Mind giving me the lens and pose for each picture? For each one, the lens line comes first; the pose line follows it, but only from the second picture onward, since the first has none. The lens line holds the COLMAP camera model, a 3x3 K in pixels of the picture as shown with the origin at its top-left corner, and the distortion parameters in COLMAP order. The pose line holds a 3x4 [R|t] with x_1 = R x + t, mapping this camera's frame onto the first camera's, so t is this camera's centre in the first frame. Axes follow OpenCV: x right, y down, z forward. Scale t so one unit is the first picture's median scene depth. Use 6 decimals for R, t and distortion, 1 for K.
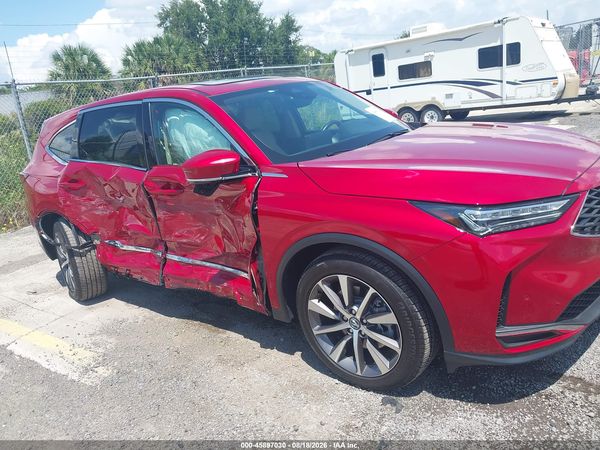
lens RADIAL K [[486.4, 0, 297.9], [0, 486.4, 228.0], [0, 0, 1]] dist [0.002423, -0.000587]
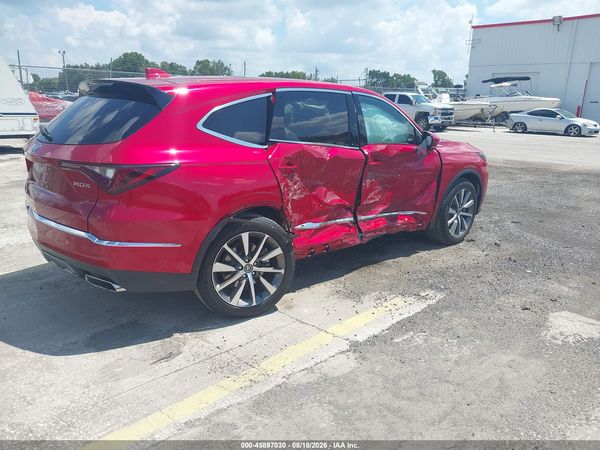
lens RADIAL K [[485.9, 0, 297.8], [0, 485.9, 234.8], [0, 0, 1]] dist [0.014044, -0.006801]
pose [[0.145010, -0.130643, 0.980767, -1.328832], [0.225218, 0.969582, 0.095853, -0.049712], [-0.963457, 0.206987, 0.170022, 0.830653]]
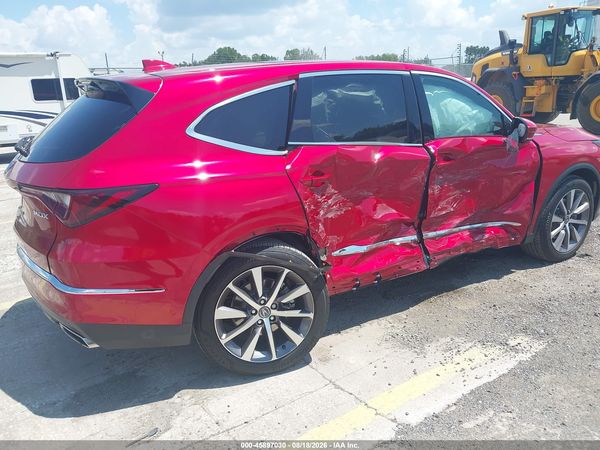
lens RADIAL K [[493.2, 0, 300.0], [0, 493.2, 225.0], [0, 0, 1]] dist [-0.003983, -0.000005]
pose [[0.324390, -0.137043, 0.935943, -1.094218], [0.249636, 0.966775, 0.055035, -0.068256], [-0.912388, 0.215792, 0.347823, 0.773318]]
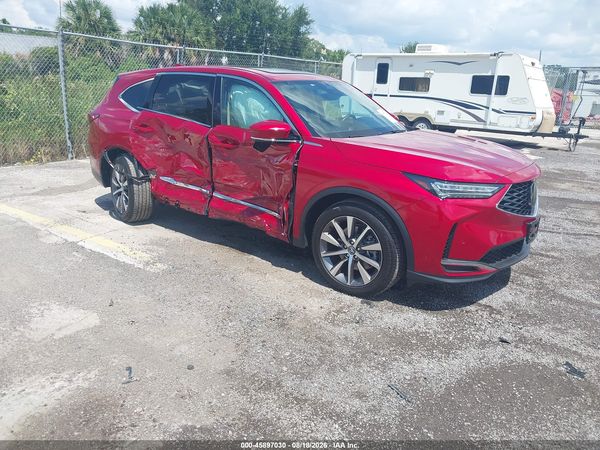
lens RADIAL K [[485.9, 0, 297.8], [0, 485.9, 234.8], [0, 0, 1]] dist [0.014044, -0.006801]
pose [[0.985221, 0.161179, 0.057973, -0.087634], [-0.162833, 0.986337, 0.024997, 0.085453], [-0.053152, -0.034068, 0.998005, -0.300614]]
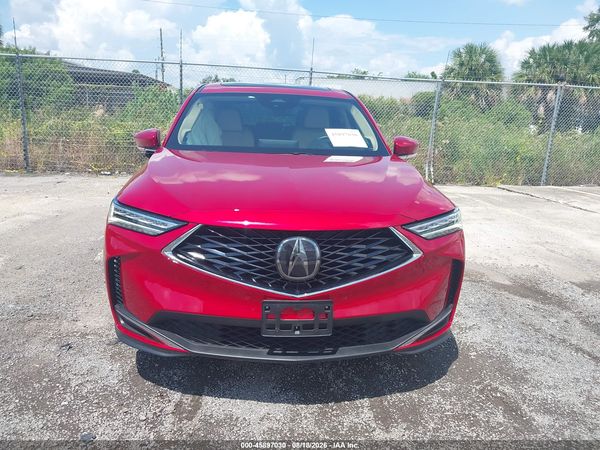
lens RADIAL K [[485.9, 0, 297.8], [0, 485.9, 234.8], [0, 0, 1]] dist [0.014044, -0.006801]
pose [[0.665097, 0.336065, -0.666863, 0.753461], [-0.325136, 0.934245, 0.146537, -0.145573], [0.672260, 0.119360, 0.730630, 0.202863]]
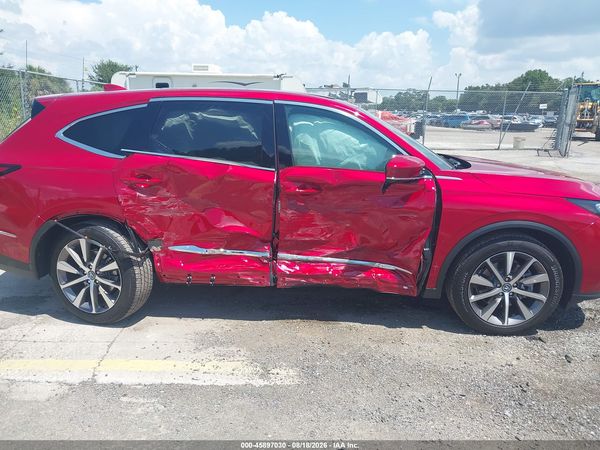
lens RADIAL K [[486.4, 0, 297.9], [0, 486.4, 228.0], [0, 0, 1]] dist [0.002423, -0.000587]
pose [[0.795076, 0.005669, 0.606483, -0.740907], [0.038631, 0.997453, -0.059967, 0.053534], [-0.605278, 0.071107, 0.792832, 0.153163]]
